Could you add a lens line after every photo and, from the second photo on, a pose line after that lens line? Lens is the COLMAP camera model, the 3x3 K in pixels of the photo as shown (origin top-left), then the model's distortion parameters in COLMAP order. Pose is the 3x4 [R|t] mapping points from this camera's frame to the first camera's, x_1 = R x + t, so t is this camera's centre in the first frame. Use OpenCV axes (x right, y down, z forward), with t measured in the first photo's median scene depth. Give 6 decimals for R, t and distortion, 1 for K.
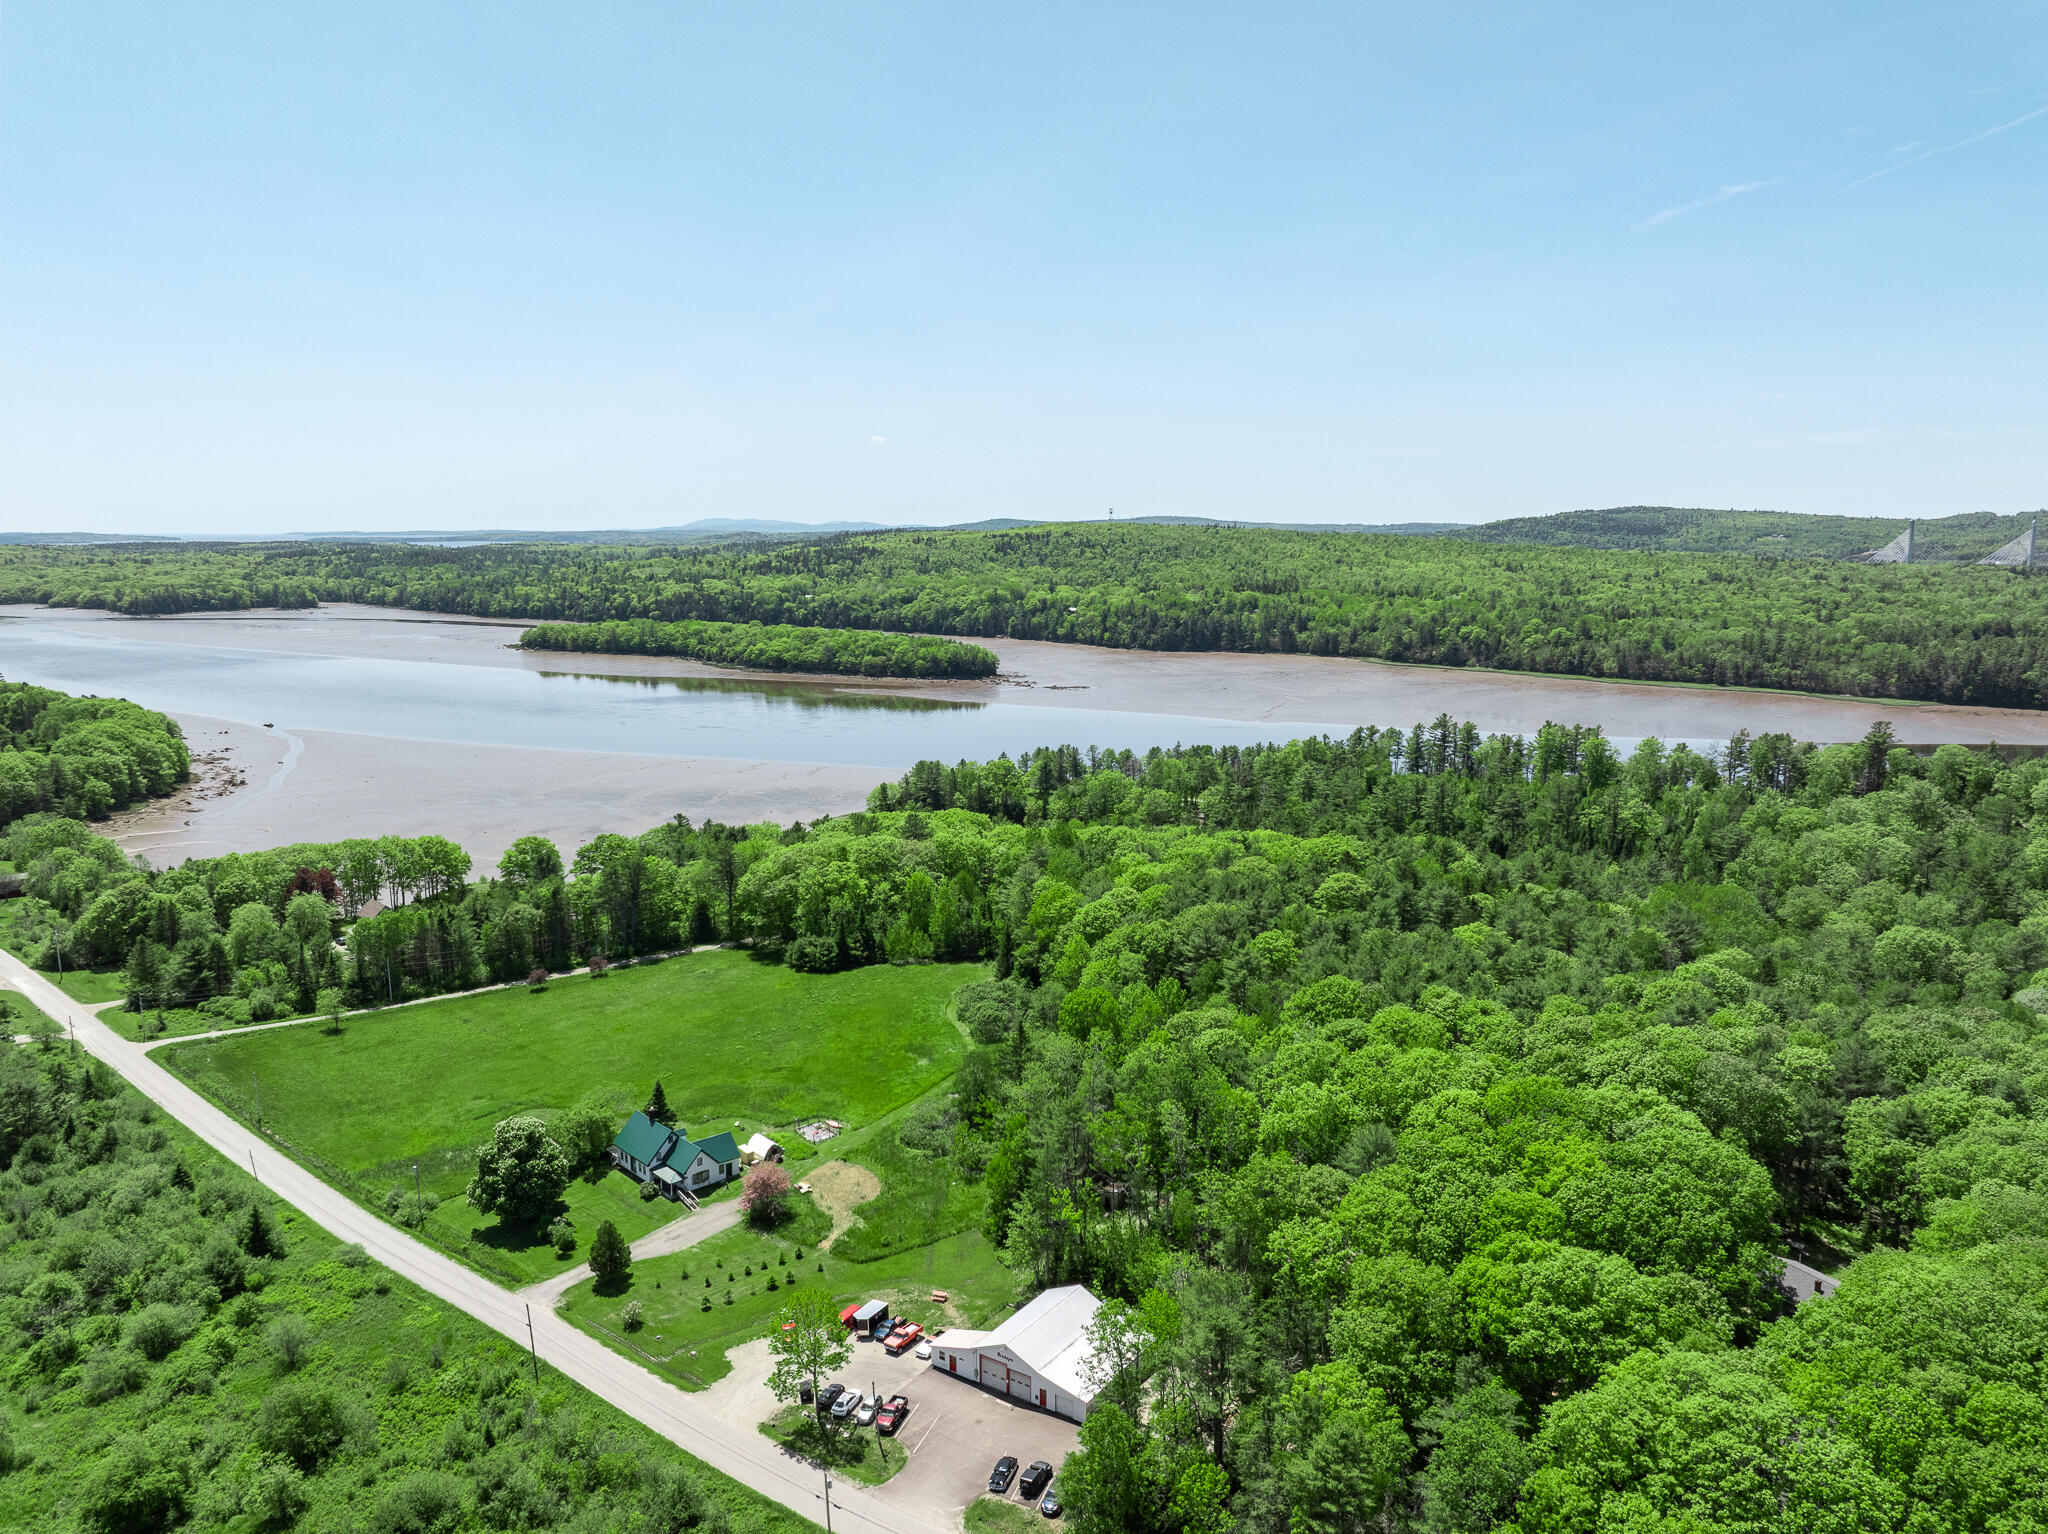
lens RADIAL K [[1454.3, 0, 1024.5], [0, 1454.3, 733.0], [0, 0, 1]] dist [-0.035577, -0.005694]
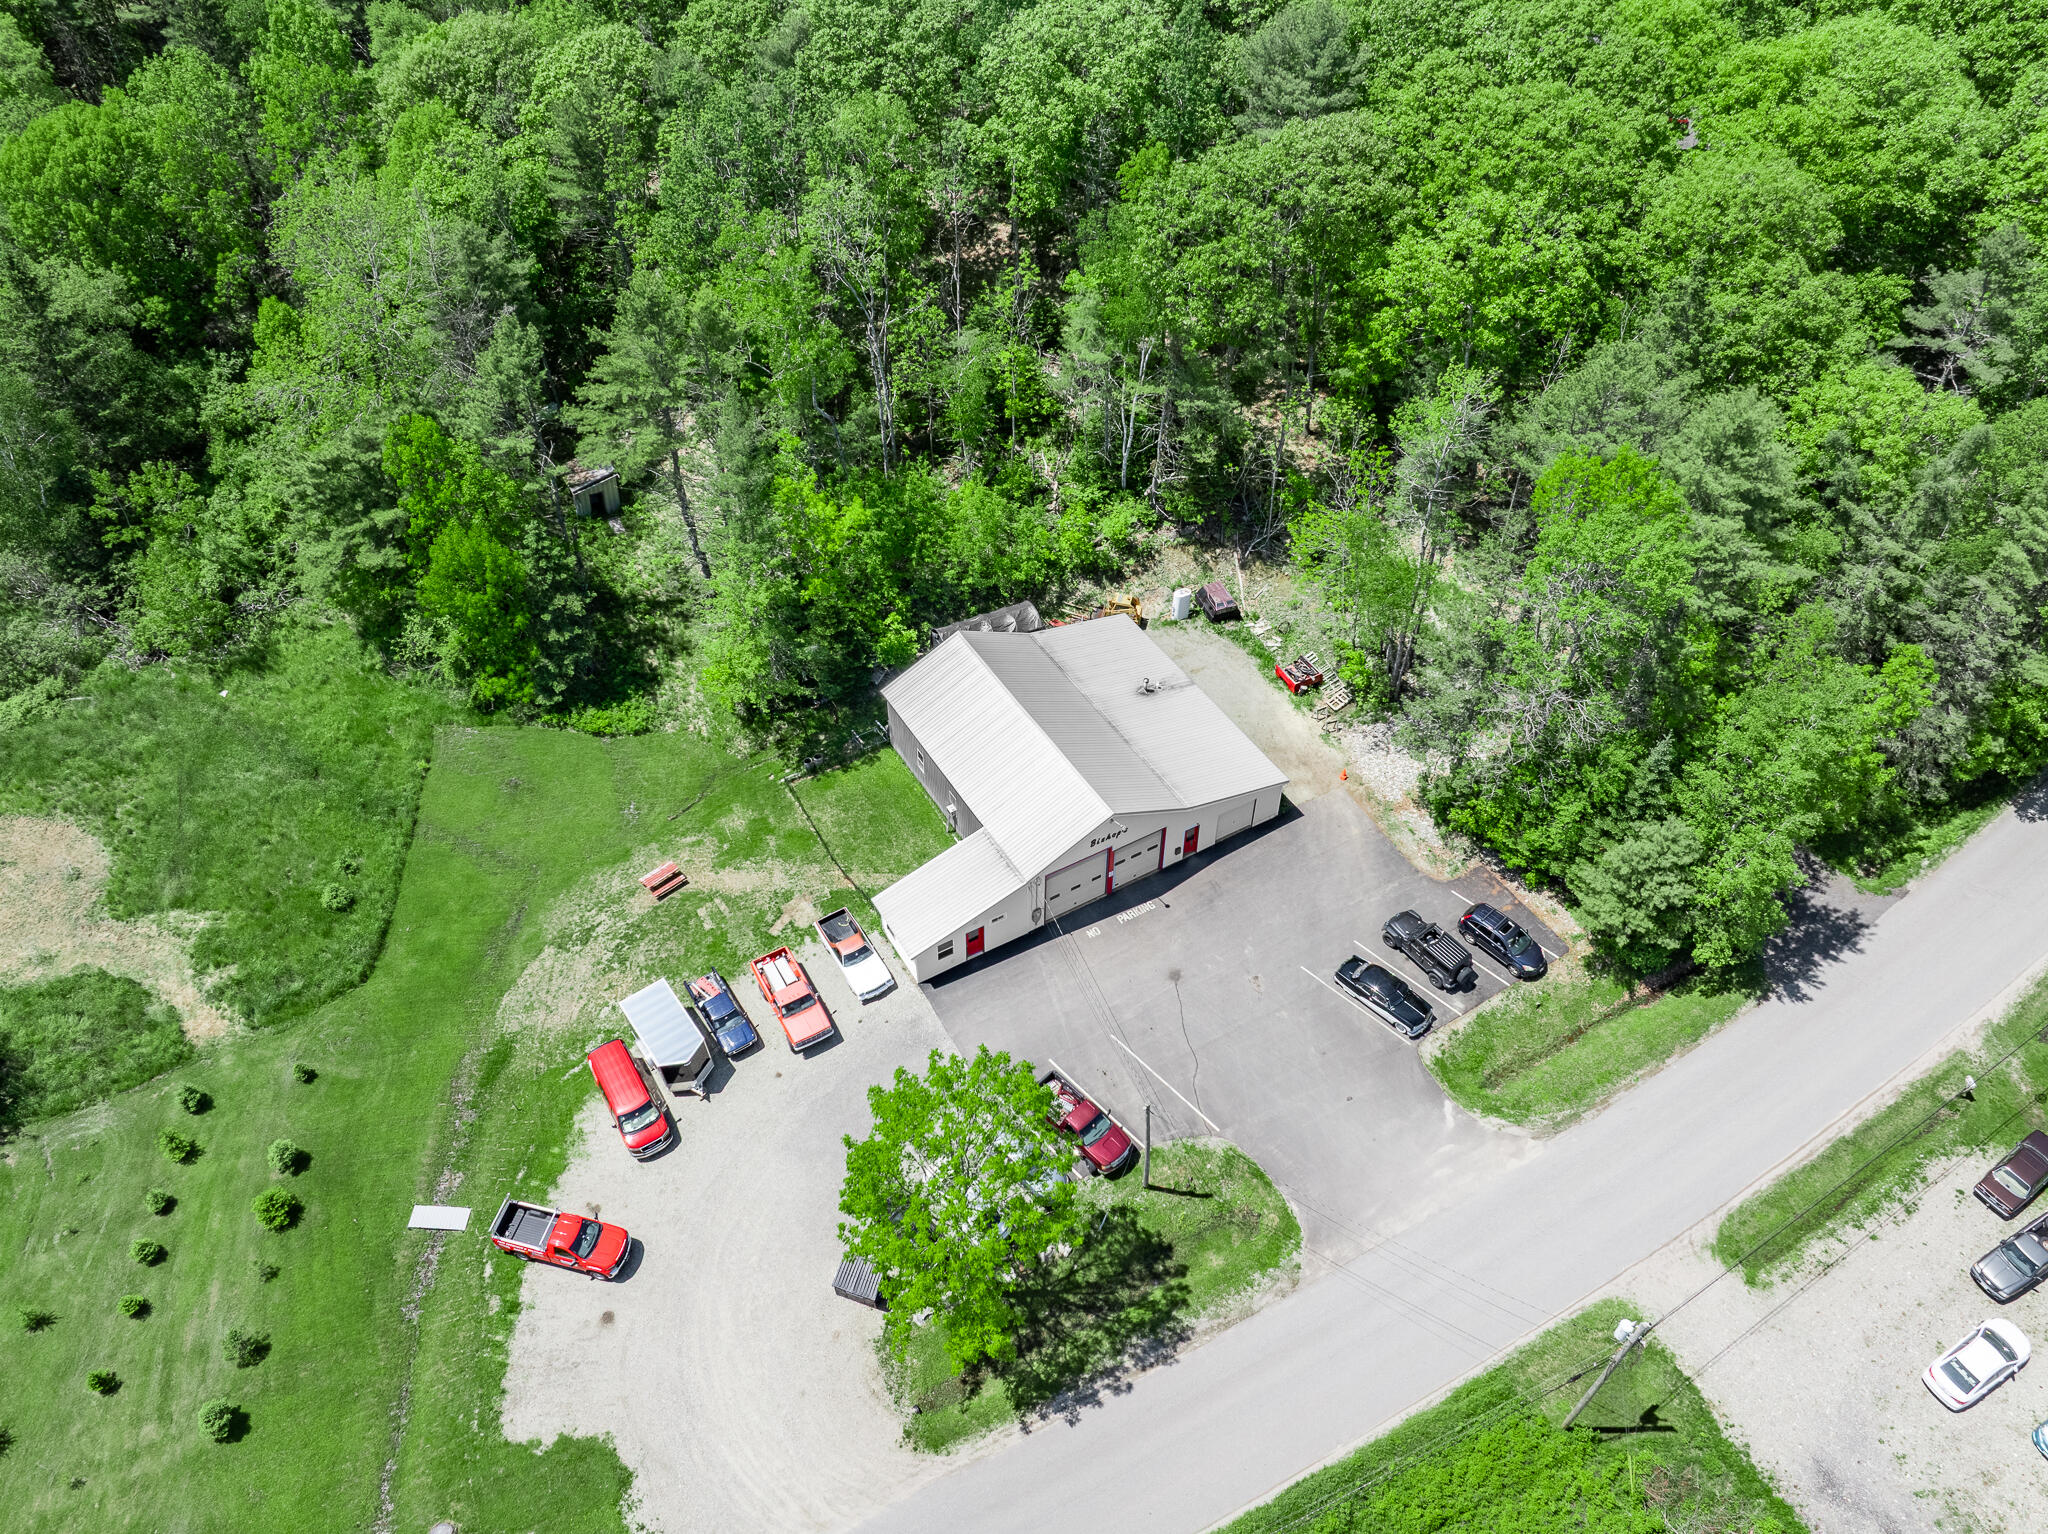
lens RADIAL K [[1479.8, 0, 1010.7], [0, 1479.8, 757.4], [0, 0, 1]] dist [-0.038170, 0.000146]
pose [[0.426328, -0.635503, 0.643724, -0.157110], [0.129660, 0.747220, 0.651805, 0.066675], [-0.895228, -0.194417, 0.400960, 0.458060]]
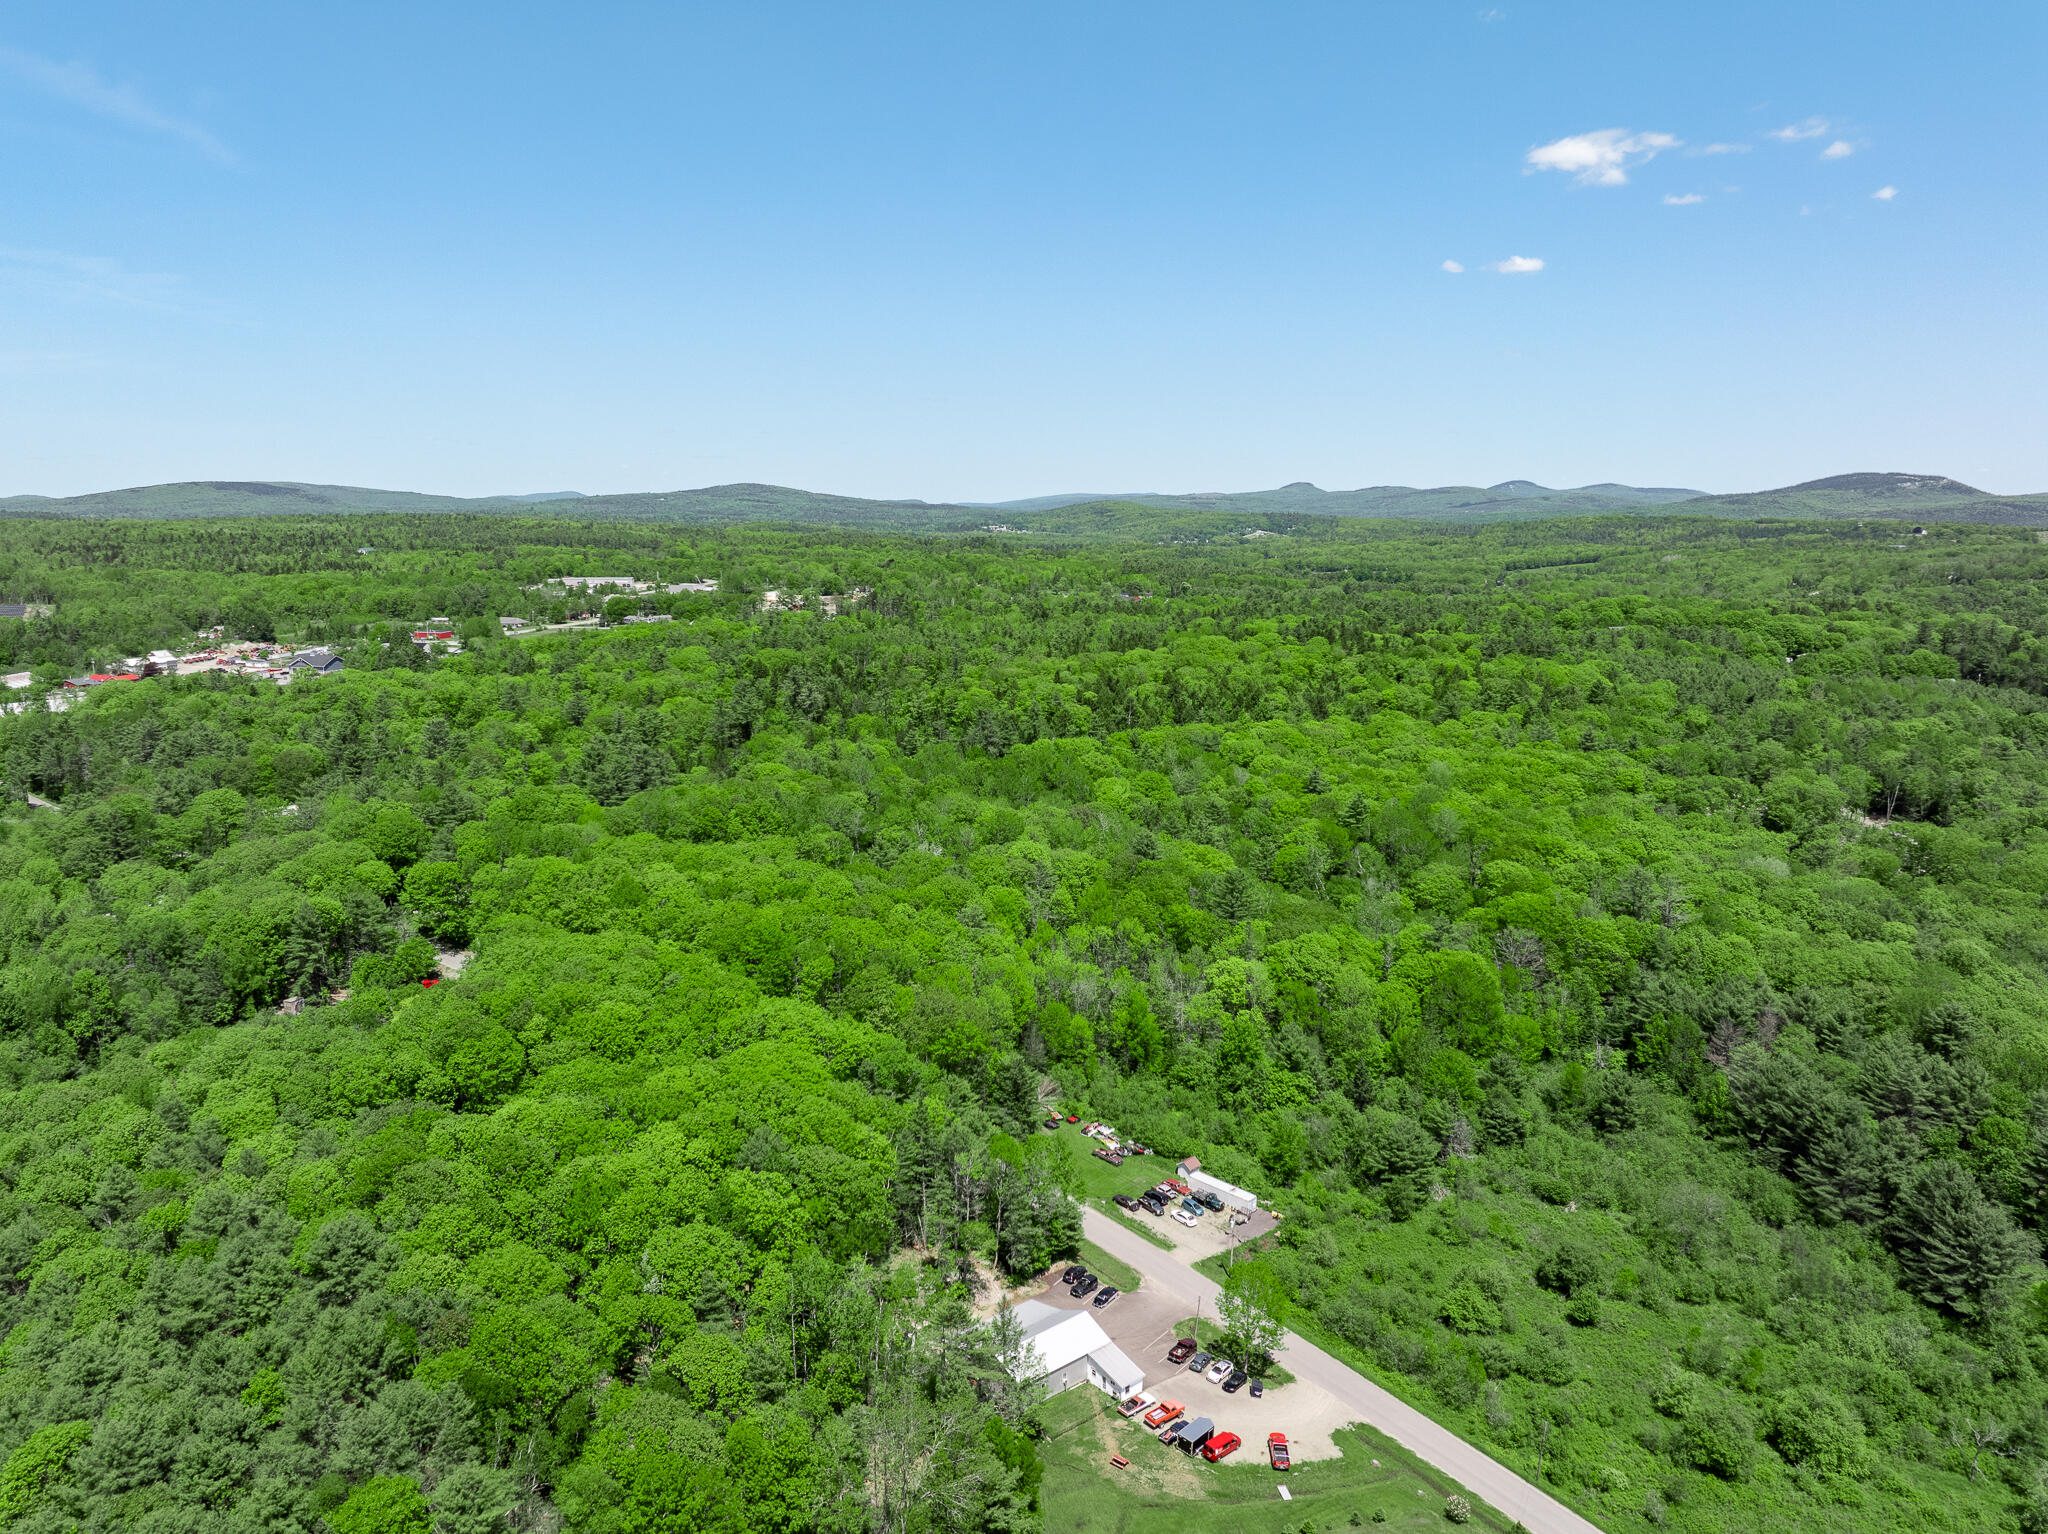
lens RADIAL K [[1479.8, 0, 1010.7], [0, 1479.8, 757.4], [0, 0, 1]] dist [-0.038170, 0.000146]
pose [[-0.967443, -0.046175, 0.248843, -0.123752], [0.036318, 0.947712, 0.317053, -0.206094], [-0.250472, 0.315768, -0.915180, 1.052719]]
